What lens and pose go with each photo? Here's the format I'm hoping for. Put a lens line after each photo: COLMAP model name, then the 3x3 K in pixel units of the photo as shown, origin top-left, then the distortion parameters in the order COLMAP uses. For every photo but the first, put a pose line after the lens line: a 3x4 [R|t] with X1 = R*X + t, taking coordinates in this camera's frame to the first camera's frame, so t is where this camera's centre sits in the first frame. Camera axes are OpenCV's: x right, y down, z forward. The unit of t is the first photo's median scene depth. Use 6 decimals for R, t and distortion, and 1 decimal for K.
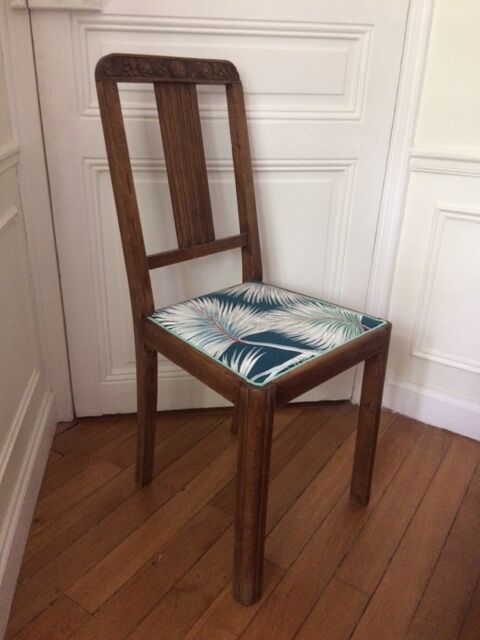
lens RADIAL K [[552.0, 0, 238.7], [0, 552.0, 322.3], [0, 0, 1]] dist [0.102081, -0.140271]
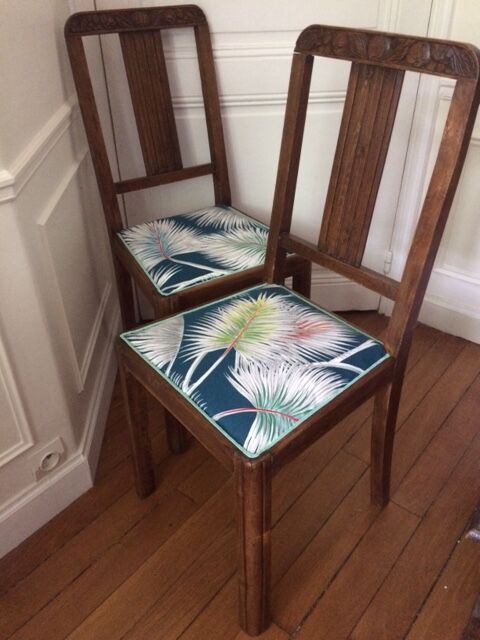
lens RADIAL K [[552.0, 0, 244.3], [0, 552.0, 321.0], [0, 0, 1]] dist [0.102081, -0.140271]
pose [[0.976887, 0.088107, -0.194752, 0.380409], [-0.052506, 0.982093, 0.180931, -0.056853], [0.207206, -0.166524, 0.964020, -0.184584]]
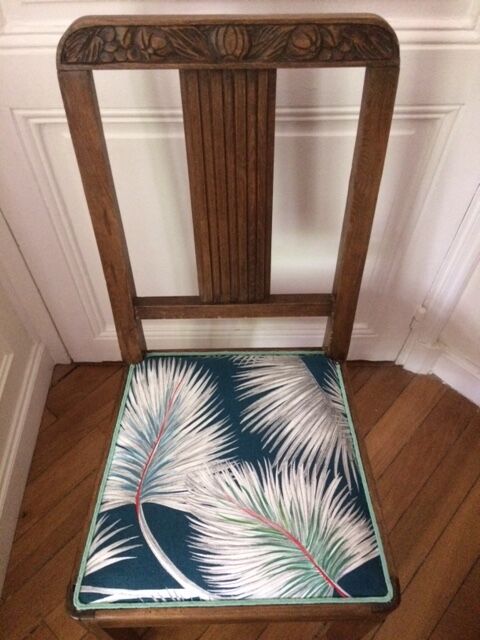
lens RADIAL K [[552.0, 0, 240.6], [0, 552.0, 320.3], [0, 0, 1]] dist [0.102081, -0.140271]
pose [[0.725281, 0.536943, -0.430882, 0.250999], [-0.261201, 0.793690, 0.549390, -0.528174], [0.636978, -0.285916, 0.715899, 0.559288]]
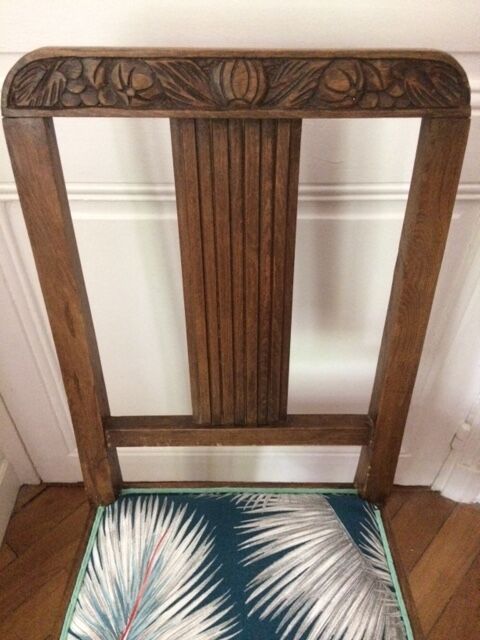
lens RADIAL K [[552.0, 0, 240.2], [0, 552.0, 318.5], [0, 0, 1]] dist [0.102081, -0.140271]
pose [[0.717312, 0.464205, -0.519593, 0.156489], [-0.268740, 0.872362, 0.408366, -0.461795], [0.642839, -0.153290, 0.750506, 0.685636]]
